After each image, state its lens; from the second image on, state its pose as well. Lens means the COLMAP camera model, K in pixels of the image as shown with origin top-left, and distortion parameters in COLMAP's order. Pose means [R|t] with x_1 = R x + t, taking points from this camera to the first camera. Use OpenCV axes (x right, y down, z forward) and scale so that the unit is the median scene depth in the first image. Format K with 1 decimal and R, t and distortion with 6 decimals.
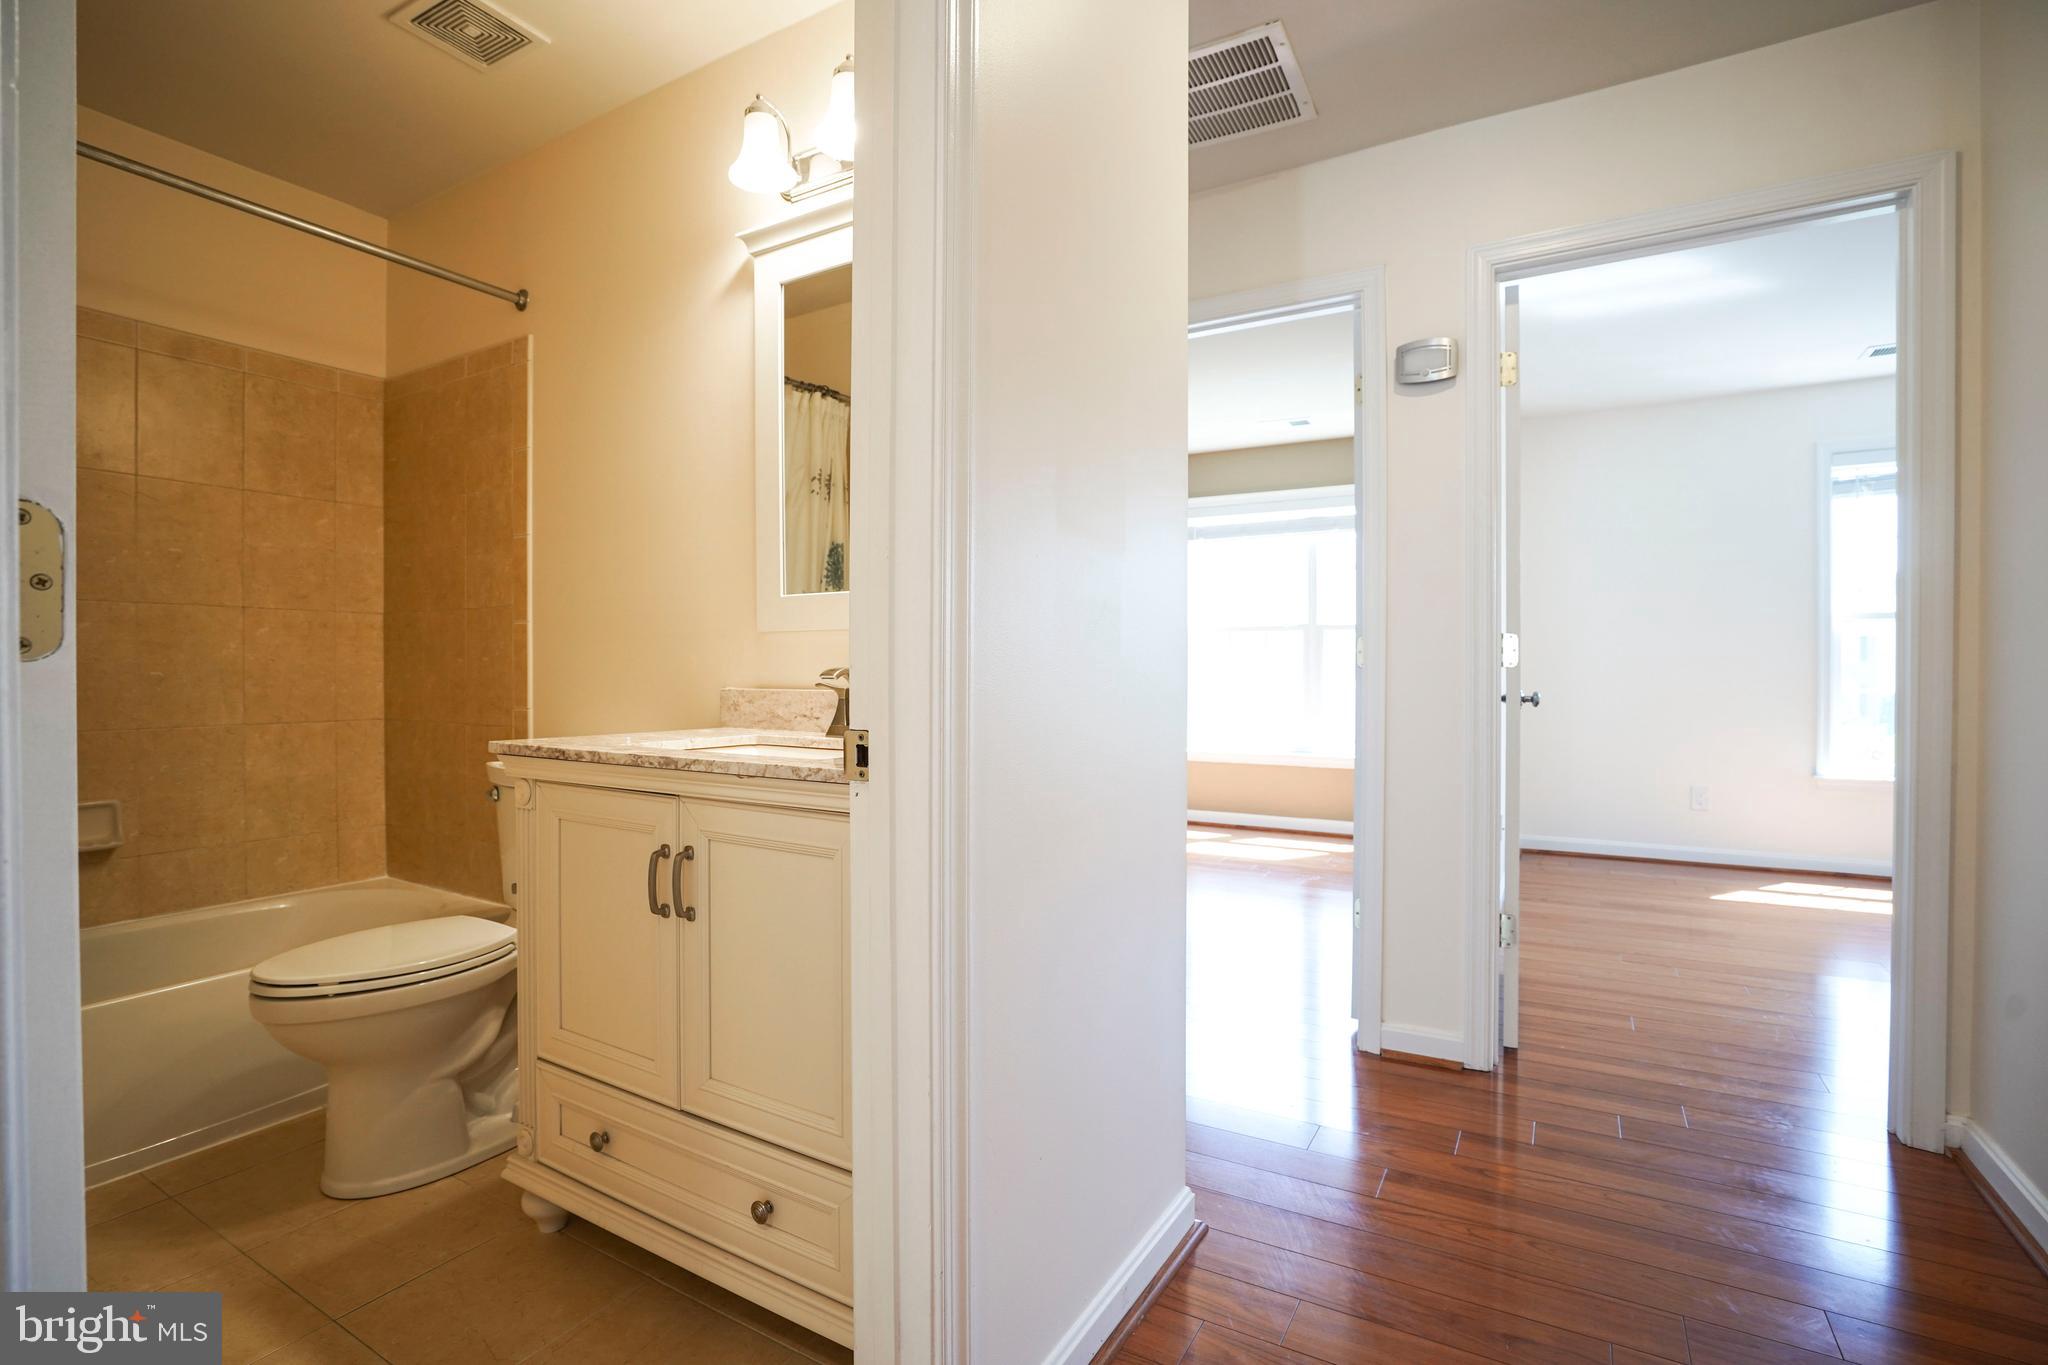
lens RADIAL K [[943.7, 0, 1024.5], [0, 943.7, 688.2], [0, 0, 1]] dist [-0.047234, 0.013304]
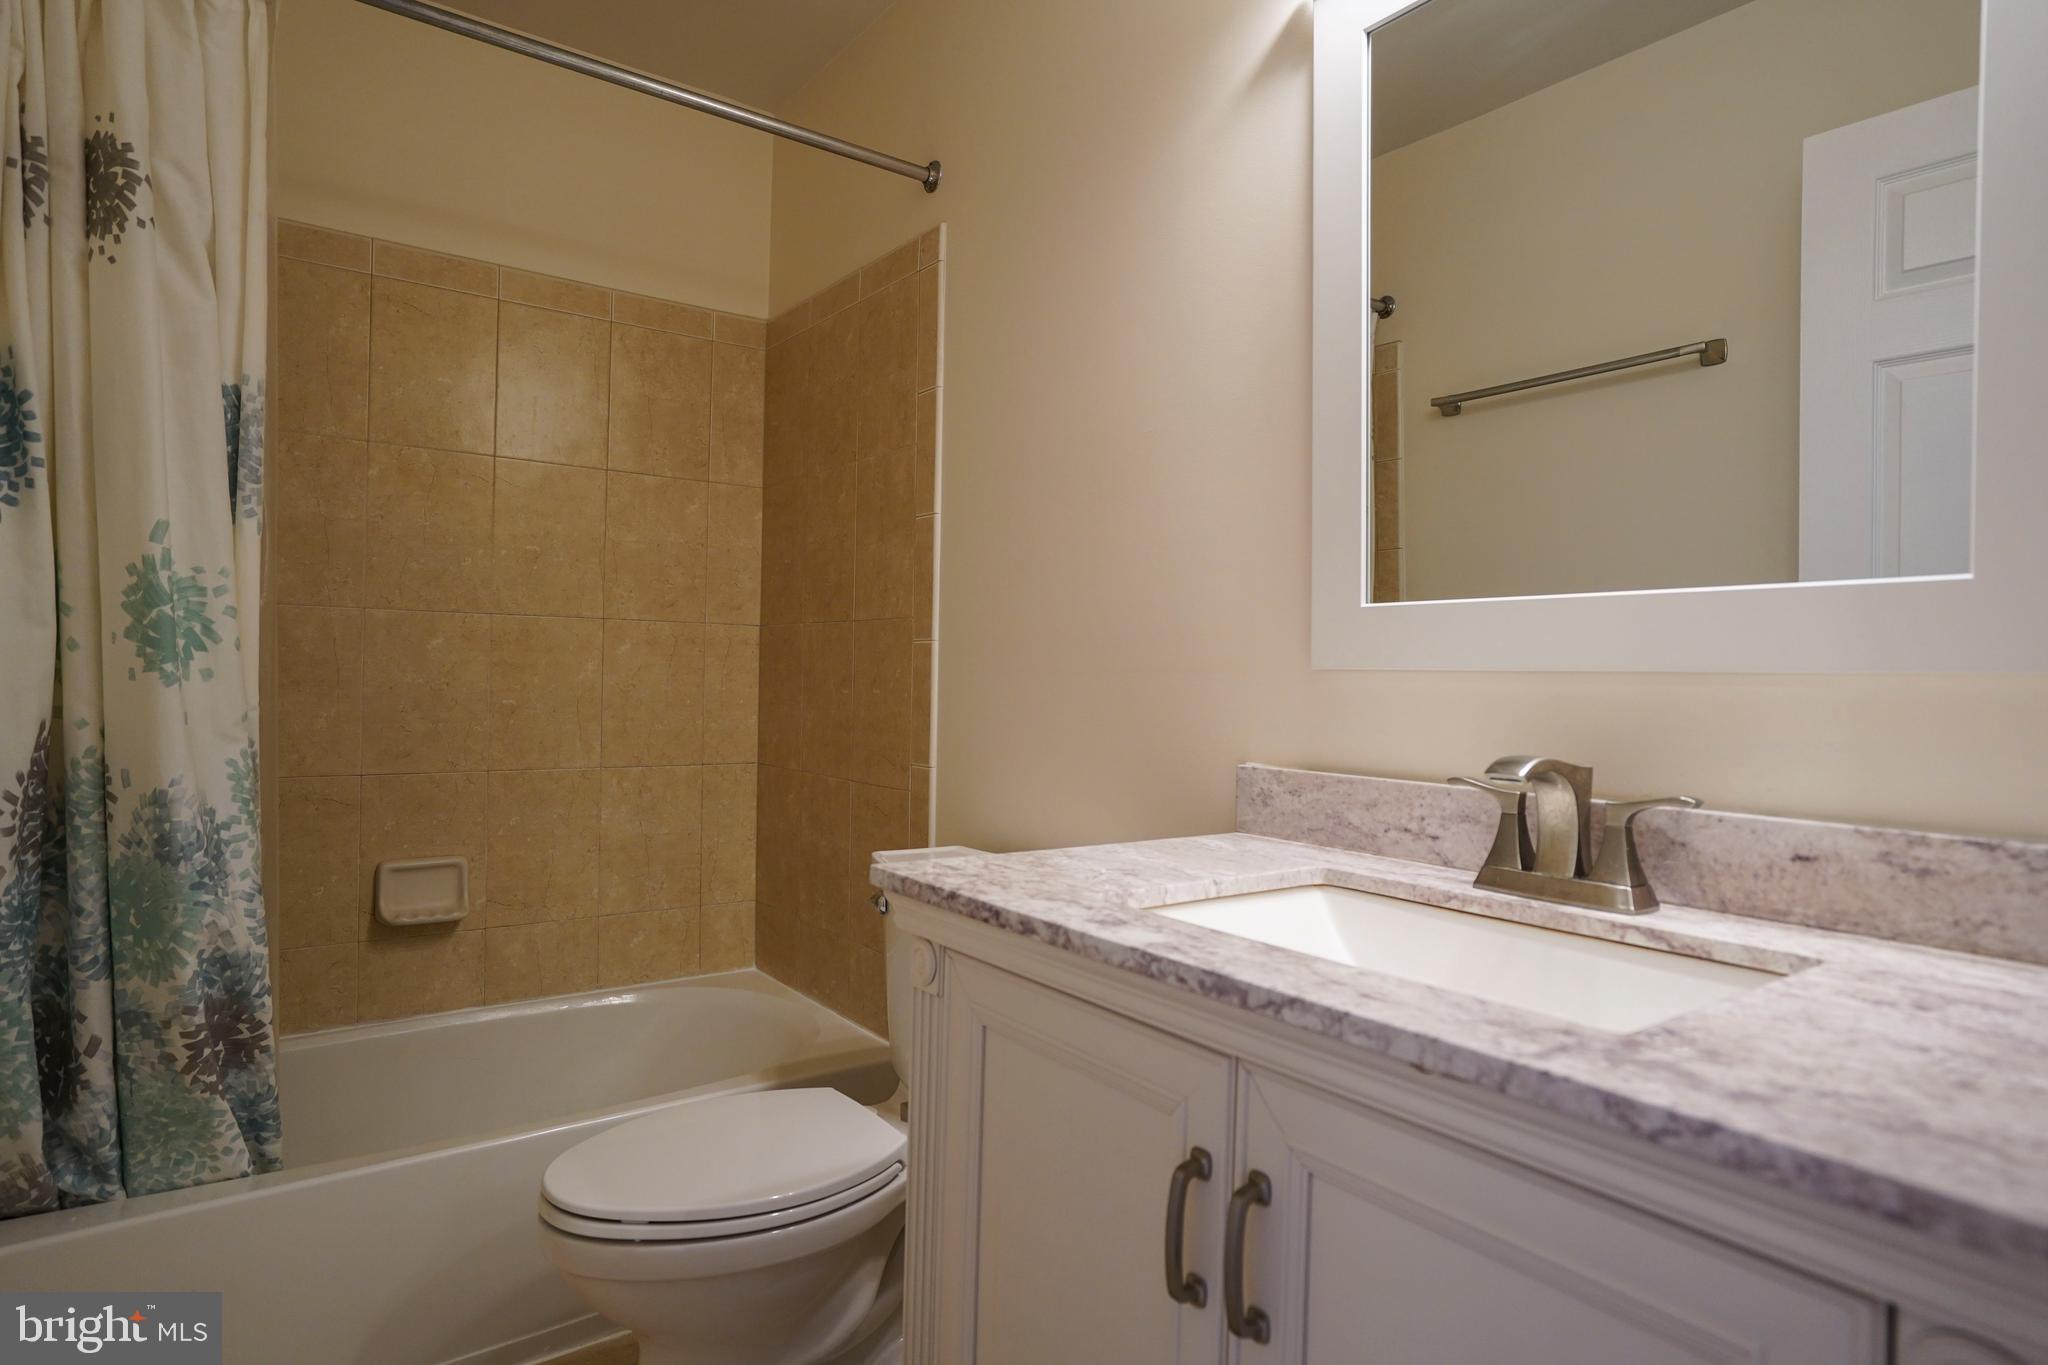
lens RADIAL K [[1122.3, 0, 1043.1], [0, 1122.3, 681.4], [0, 0, 1]] dist [-0.027782, 0.013768]
pose [[0.927342, 0.016436, -0.373855, -0.146615], [-0.022225, 0.999690, -0.011179, -0.033134], [0.373555, 0.018676, 0.927420, 0.261539]]
